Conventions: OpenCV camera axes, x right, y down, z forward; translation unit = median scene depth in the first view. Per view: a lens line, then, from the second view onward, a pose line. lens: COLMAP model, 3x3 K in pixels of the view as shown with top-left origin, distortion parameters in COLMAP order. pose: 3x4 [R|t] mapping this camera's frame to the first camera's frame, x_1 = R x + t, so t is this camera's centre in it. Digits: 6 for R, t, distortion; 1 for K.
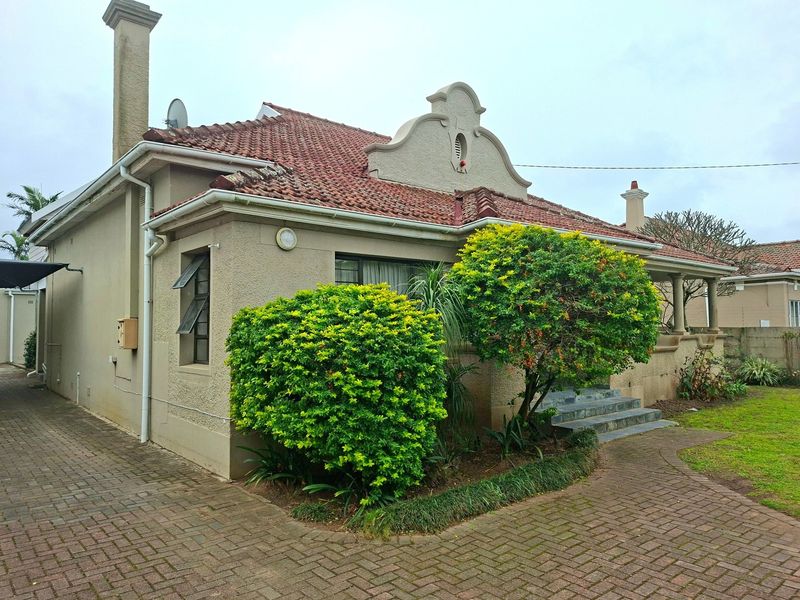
lens RADIAL K [[556.7, 0, 401.9], [0, 556.7, 294.9], [0, 0, 1]] dist [0.086927, -0.098647]
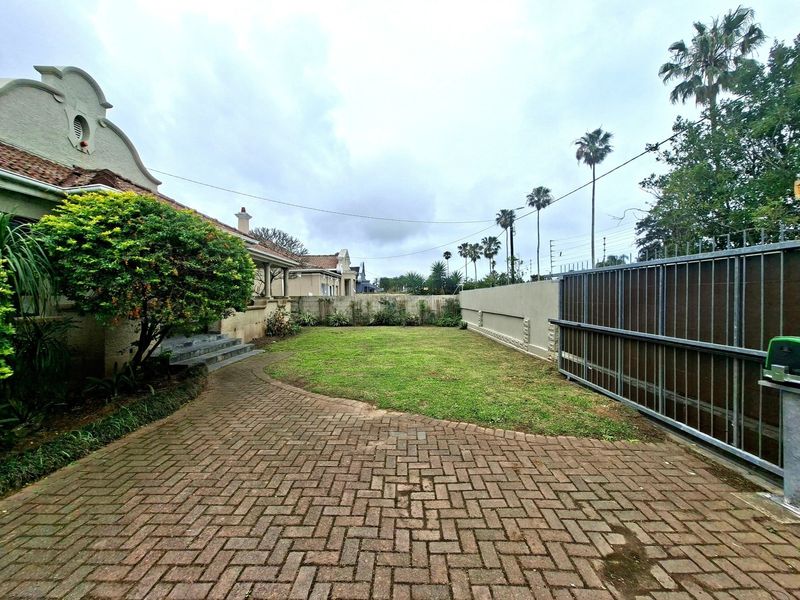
lens RADIAL K [[315.1, 0, 400.8], [0, 315.1, 298.6], [0, 0, 1]] dist [-0.000420, 0.000336]
pose [[0.656711, 0.001993, 0.754140, 0.093691], [-0.041219, 0.998597, 0.033255, 0.046900], [-0.753015, -0.052924, 0.655871, 0.181168]]
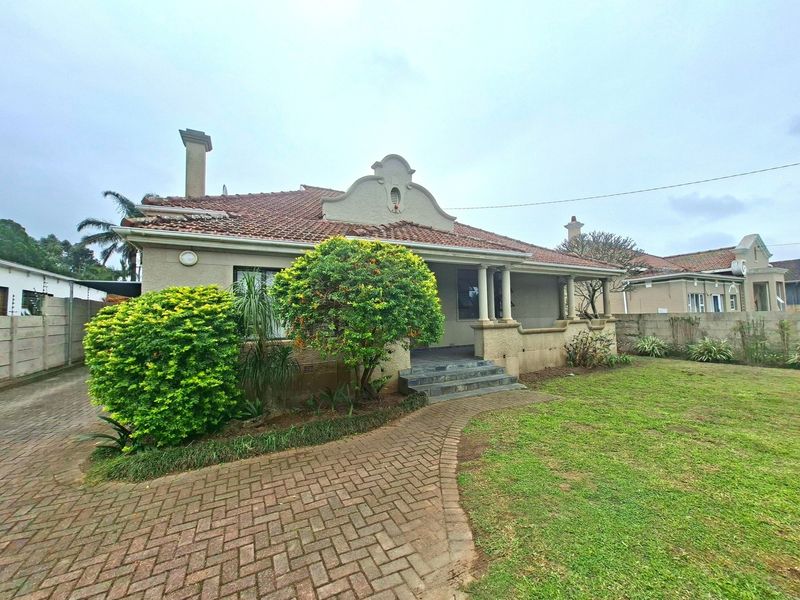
lens RADIAL K [[315.1, 0, 400.8], [0, 315.1, 298.6], [0, 0, 1]] dist [-0.000420, 0.000336]
pose [[0.973137, -0.023297, -0.229046, 0.571298], [0.023262, 0.999725, -0.002851, 0.025075], [0.229049, -0.002554, 0.973411, 0.332228]]
